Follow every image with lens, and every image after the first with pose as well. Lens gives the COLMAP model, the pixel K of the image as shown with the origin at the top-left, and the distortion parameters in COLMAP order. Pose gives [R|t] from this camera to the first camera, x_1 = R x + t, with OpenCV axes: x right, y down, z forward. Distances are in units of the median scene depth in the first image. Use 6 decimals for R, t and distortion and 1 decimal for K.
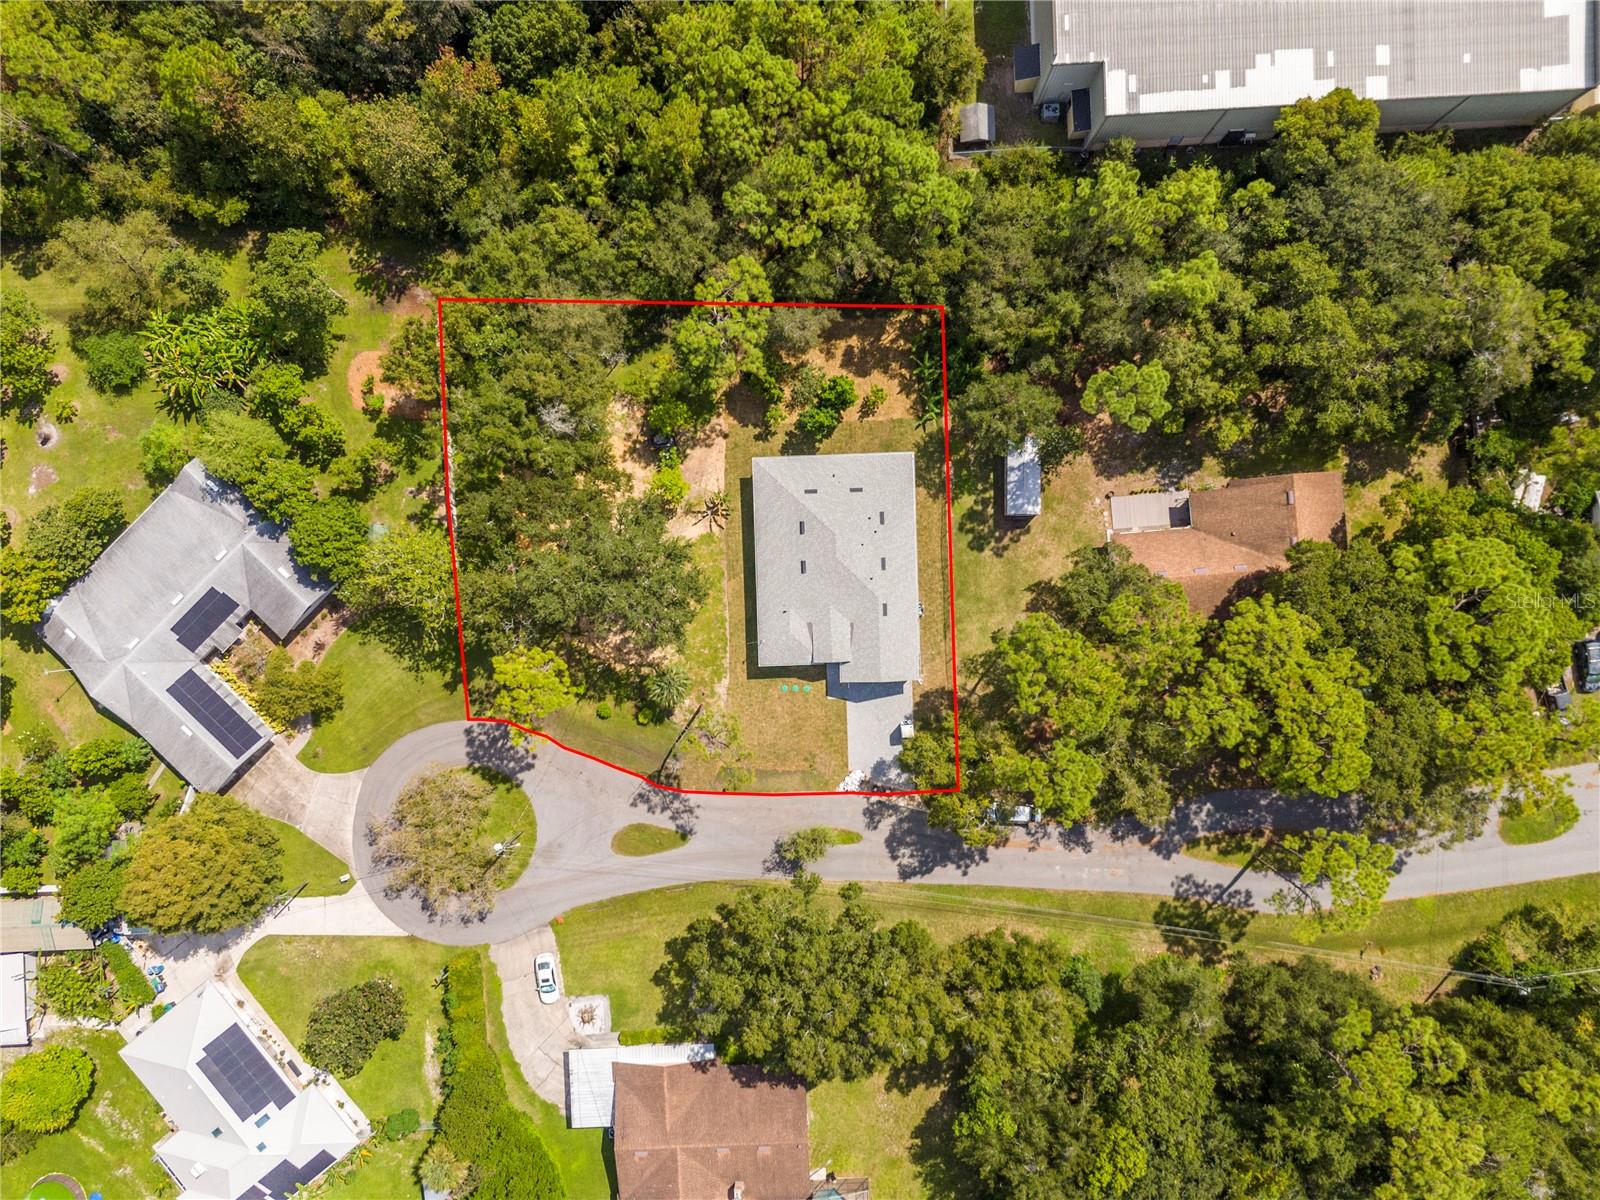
lens RADIAL K [[1182.9, 0, 802.3], [0, 1182.9, 599.2], [0, 0, 1]] dist [0.040147, -0.039369]
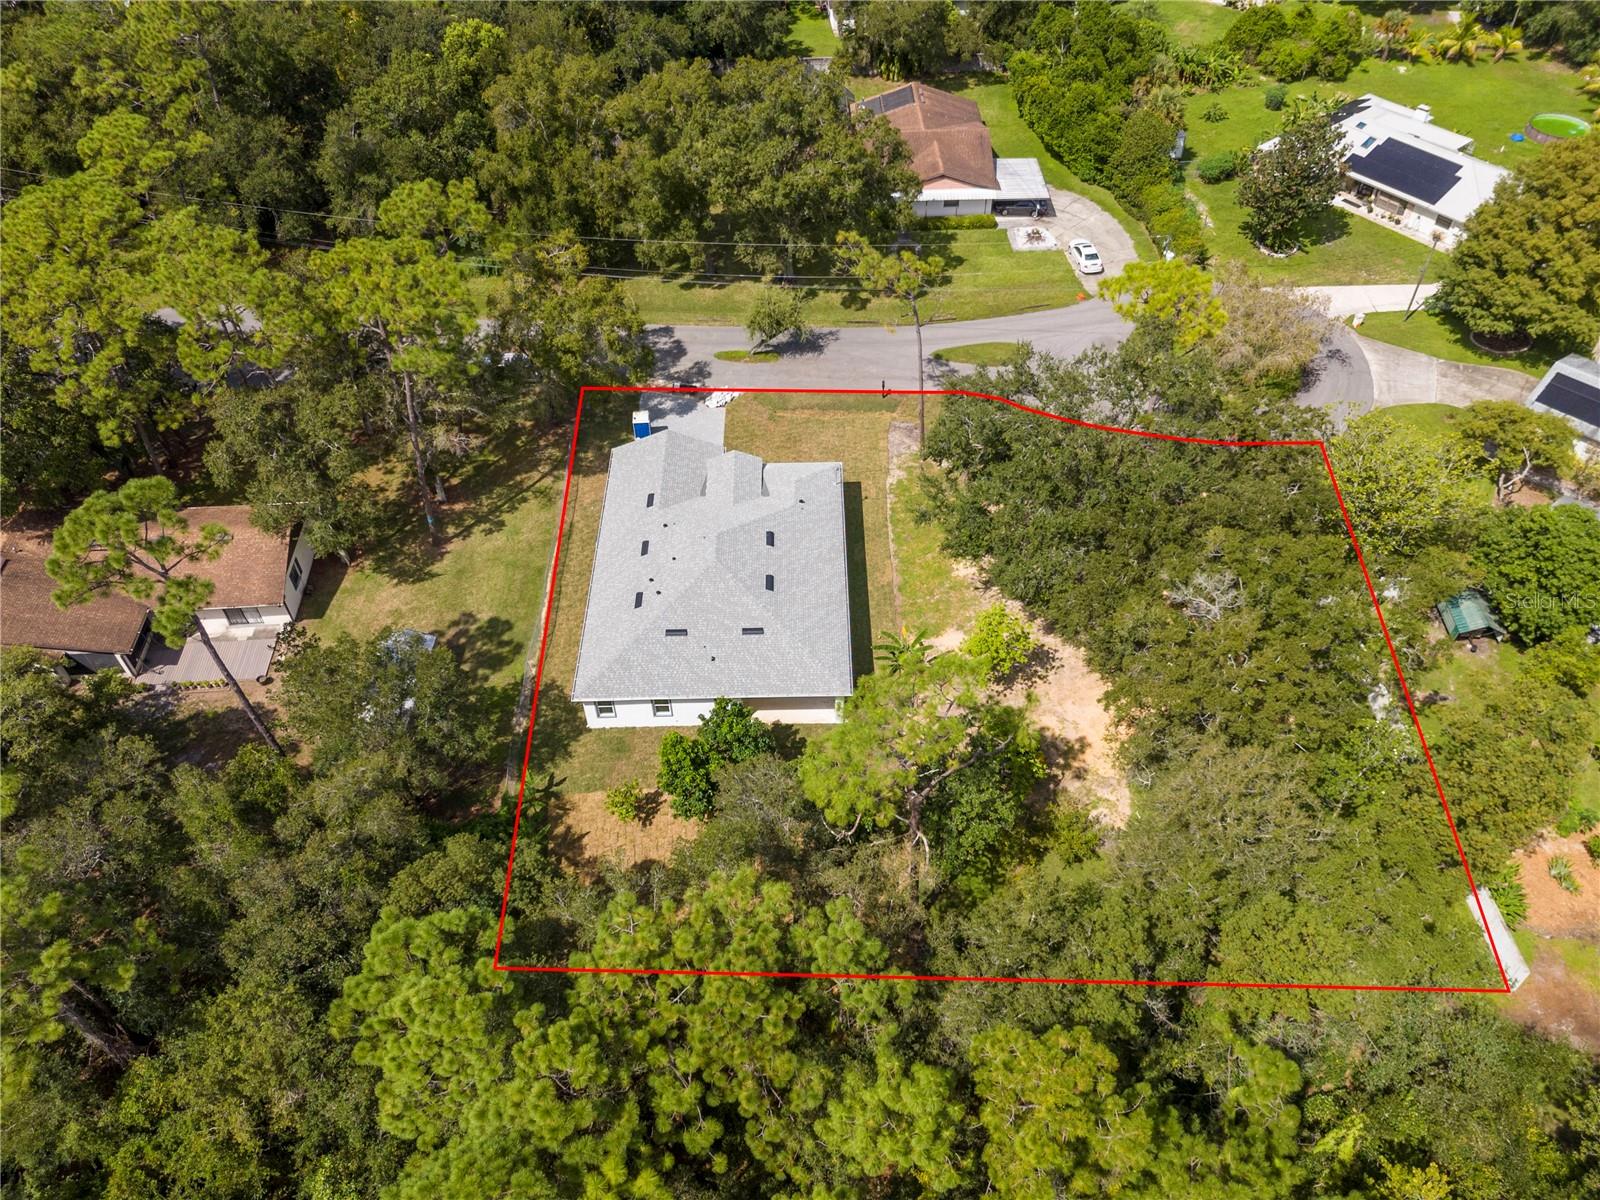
lens RADIAL K [[1182.9, 0, 802.3], [0, 1182.9, 599.2], [0, 0, 1]] dist [0.040147, -0.039369]
pose [[-0.999086, 0.007609, 0.042066, -0.042294], [0.024016, -0.714171, 0.699559, -0.488400], [0.035365, 0.699929, 0.713336, 0.561234]]
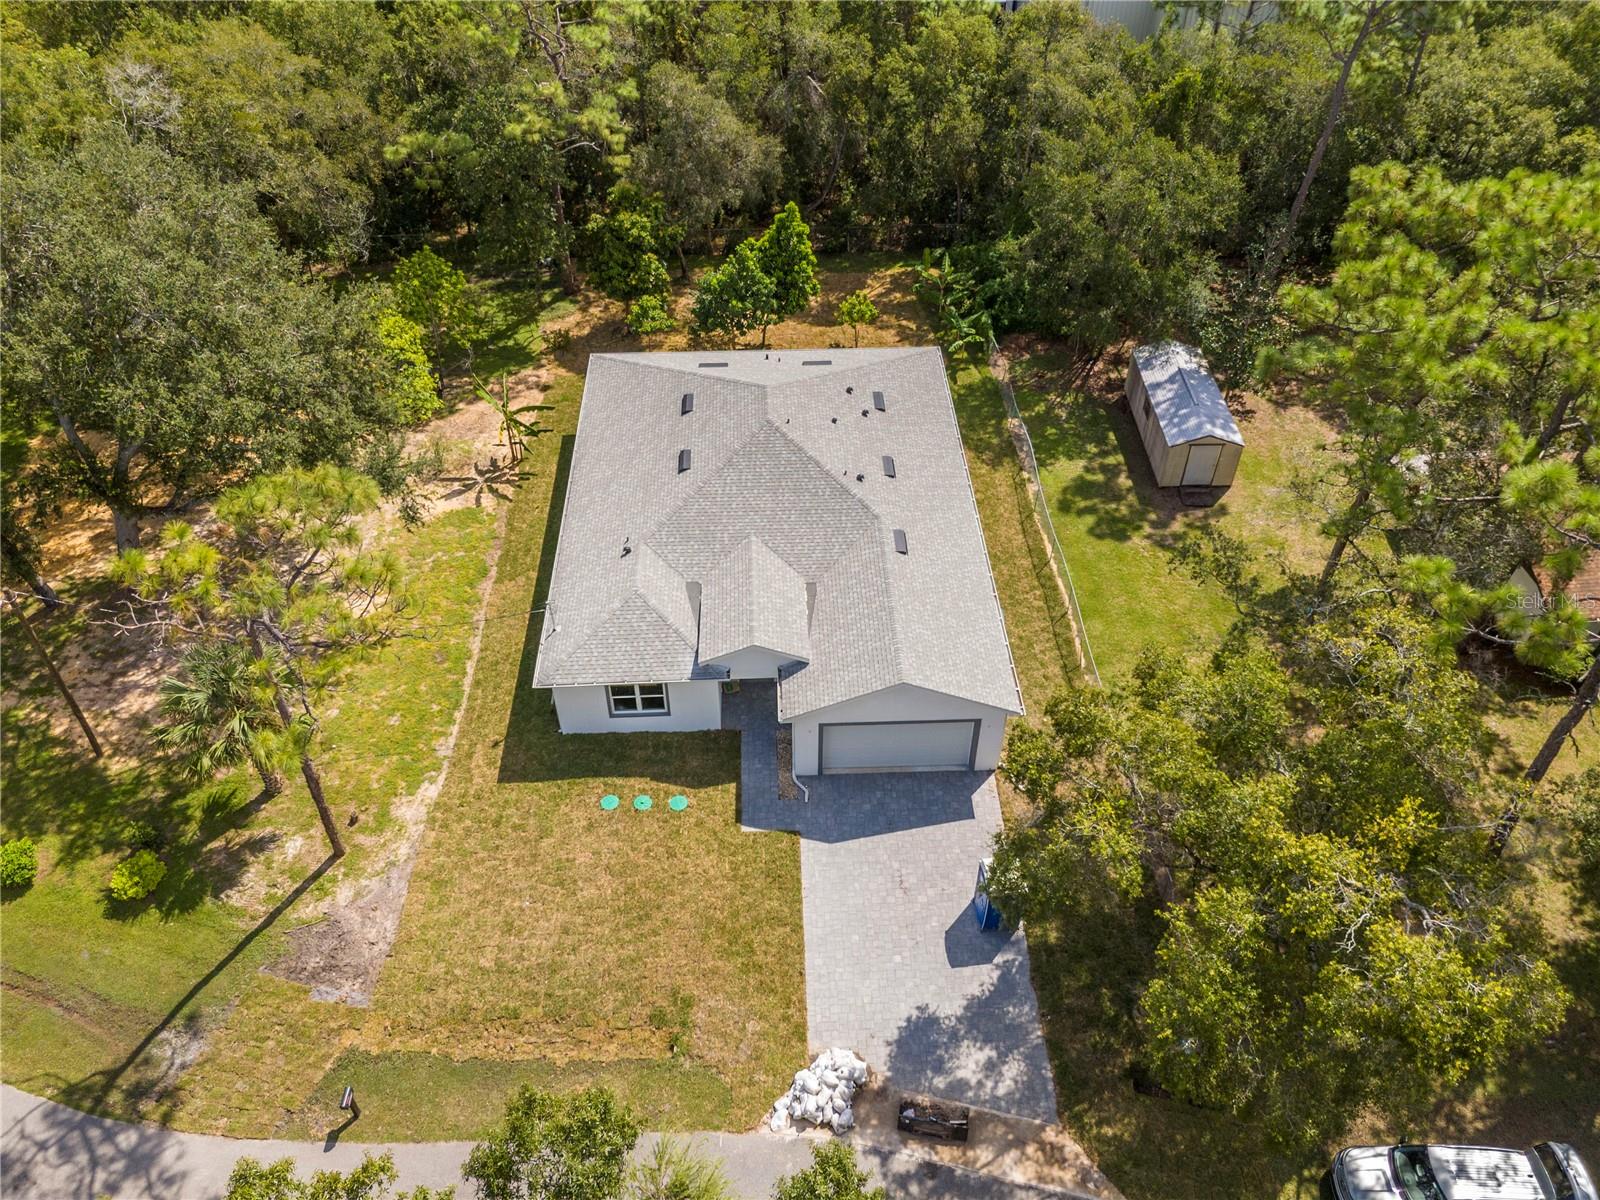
lens RADIAL K [[1182.9, 0, 802.3], [0, 1182.9, 599.2], [0, 0, 1]] dist [0.040147, -0.039369]
pose [[0.999733, 0.011763, 0.019890, 0.031962], [0.006418, 0.685539, -0.728008, 0.282098], [-0.022199, 0.727941, 0.685280, 0.755023]]
